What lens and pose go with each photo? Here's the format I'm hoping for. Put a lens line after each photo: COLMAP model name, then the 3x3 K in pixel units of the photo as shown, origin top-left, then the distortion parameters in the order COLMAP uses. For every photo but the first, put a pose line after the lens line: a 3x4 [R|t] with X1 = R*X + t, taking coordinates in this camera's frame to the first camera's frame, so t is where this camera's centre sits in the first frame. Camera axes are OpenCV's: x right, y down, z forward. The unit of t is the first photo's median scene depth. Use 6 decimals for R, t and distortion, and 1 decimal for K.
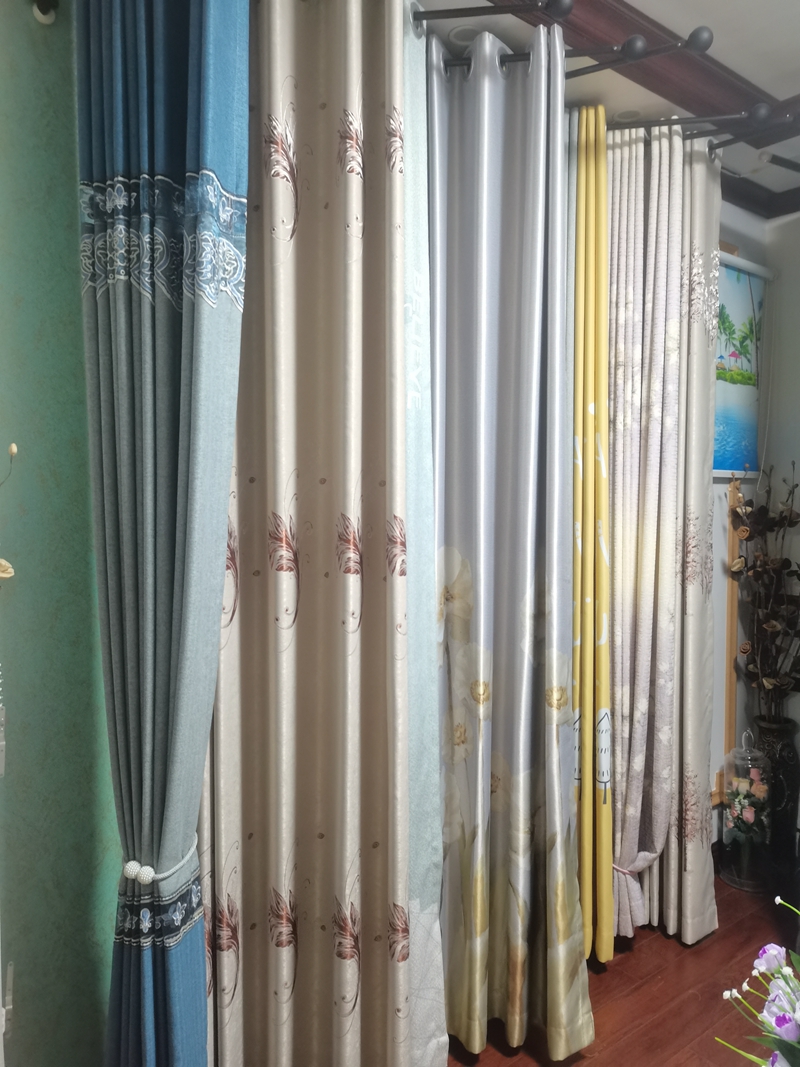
lens RADIAL K [[824.0, 0, 394.0], [0, 824.0, 529.8], [0, 0, 1]] dist [0.056156, -0.030530]
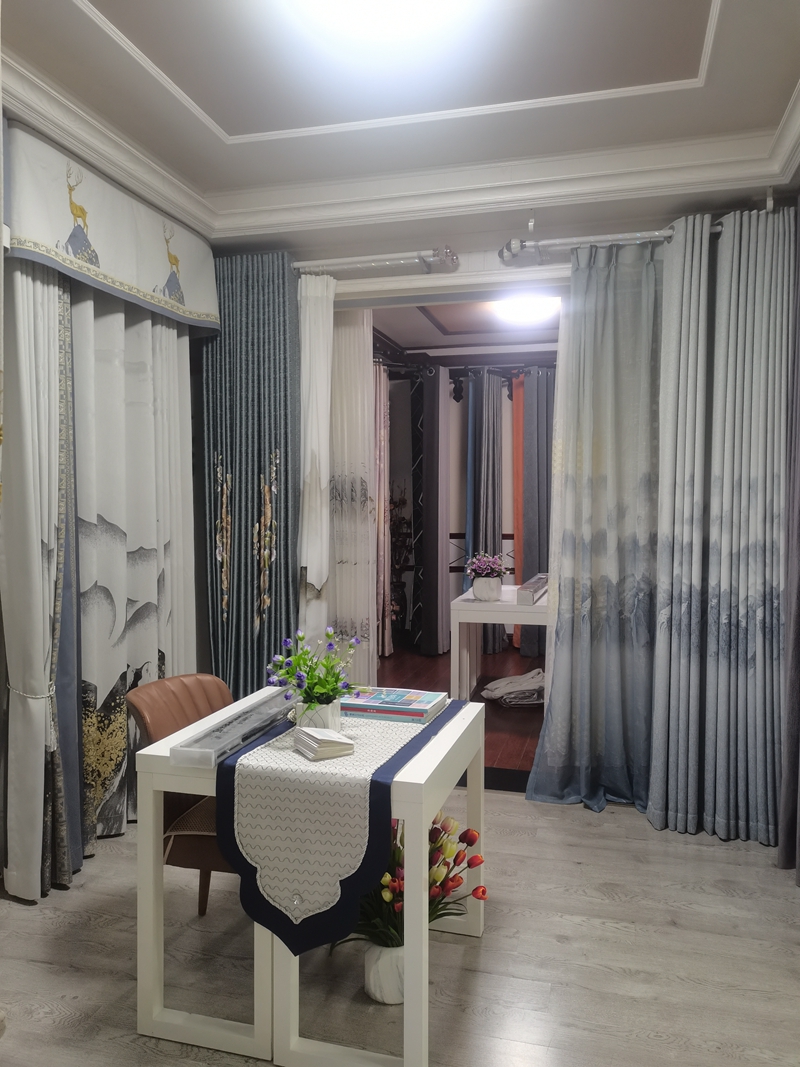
lens RADIAL K [[824.0, 0, 394.0], [0, 824.0, 529.8], [0, 0, 1]] dist [0.056156, -0.030530]
pose [[0.819848, -0.023639, 0.572093, -1.225003], [0.026125, 0.999651, 0.003868, 0.076787], [-0.571985, 0.011775, 0.820180, -1.297925]]
